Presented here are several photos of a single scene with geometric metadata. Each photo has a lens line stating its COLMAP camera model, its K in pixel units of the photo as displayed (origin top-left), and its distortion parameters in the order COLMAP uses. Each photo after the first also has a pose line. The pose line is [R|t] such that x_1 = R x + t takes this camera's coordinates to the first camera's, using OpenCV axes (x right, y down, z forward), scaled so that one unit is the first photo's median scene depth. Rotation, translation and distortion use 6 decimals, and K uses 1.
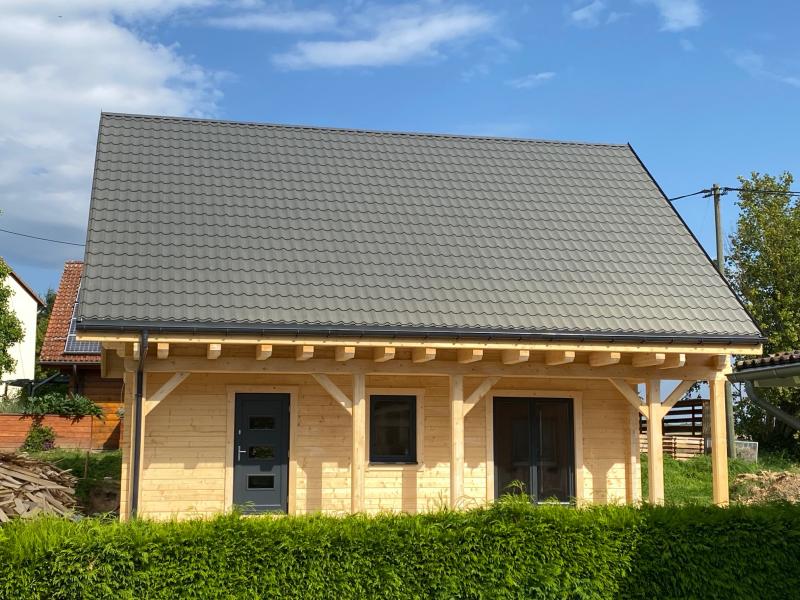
lens RADIAL K [[1104.1, 0, 395.2], [0, 1104.1, 294.3], [0, 0, 1]] dist [0.045908, 0.000000]
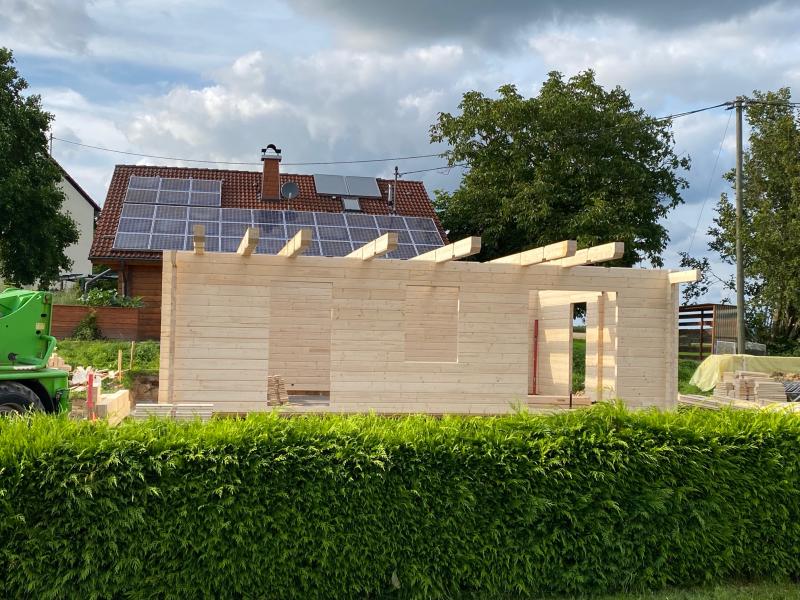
lens RADIAL K [[974.5, 0, 405.1], [0, 974.5, 302.2], [0, 0, 1]] dist [0.035768, 0.000000]
pose [[0.999801, 0.017736, -0.009146, -0.043529], [-0.016807, 0.995508, 0.093175, 0.048552], [0.010757, -0.093003, 0.995608, 0.299904]]
